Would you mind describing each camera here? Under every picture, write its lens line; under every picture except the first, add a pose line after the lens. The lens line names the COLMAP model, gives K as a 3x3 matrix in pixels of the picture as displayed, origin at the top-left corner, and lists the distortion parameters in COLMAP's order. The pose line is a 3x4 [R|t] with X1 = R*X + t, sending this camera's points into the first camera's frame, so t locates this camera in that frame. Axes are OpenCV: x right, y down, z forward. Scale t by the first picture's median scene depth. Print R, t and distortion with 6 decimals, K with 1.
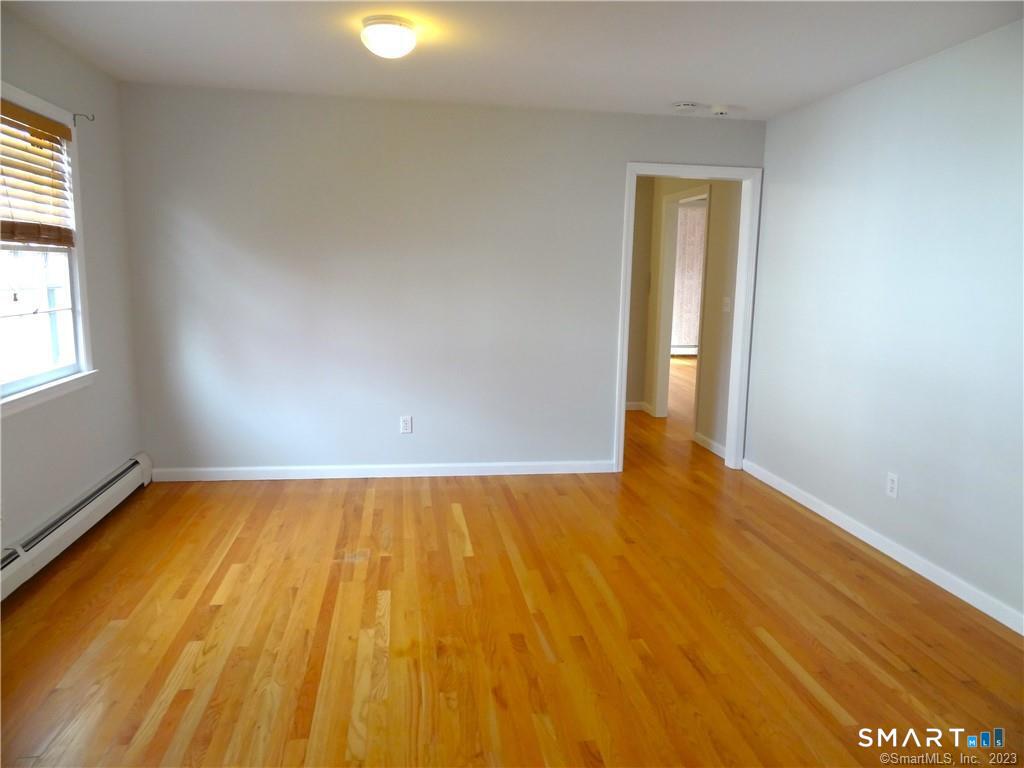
lens RADIAL K [[720.3, 0, 510.9], [0, 720.3, 384.1], [0, 0, 1]] dist [0.001800, 0.001914]
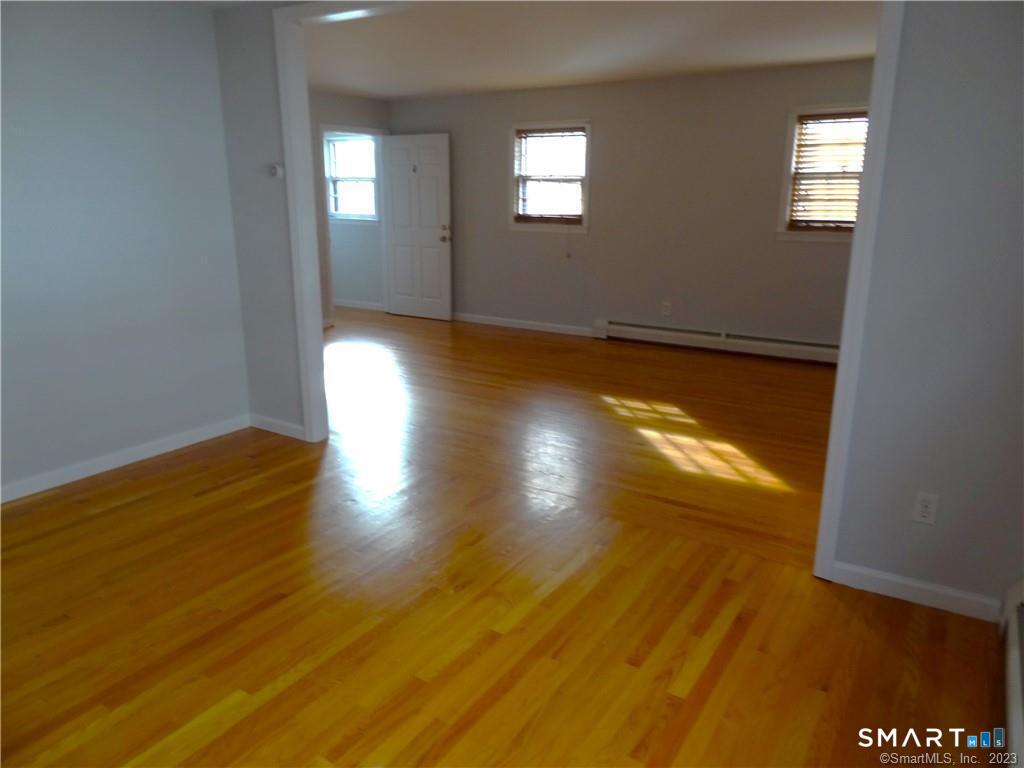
lens RADIAL K [[720.3, 0, 511.2], [0, 720.3, 384.2], [0, 0, 1]] dist [0.001800, 0.001914]
pose [[-0.753732, -0.184488, 0.630756, -0.811861], [0.084328, 0.924703, 0.371233, -0.297884], [-0.651750, 0.333000, -0.681420, 1.705830]]
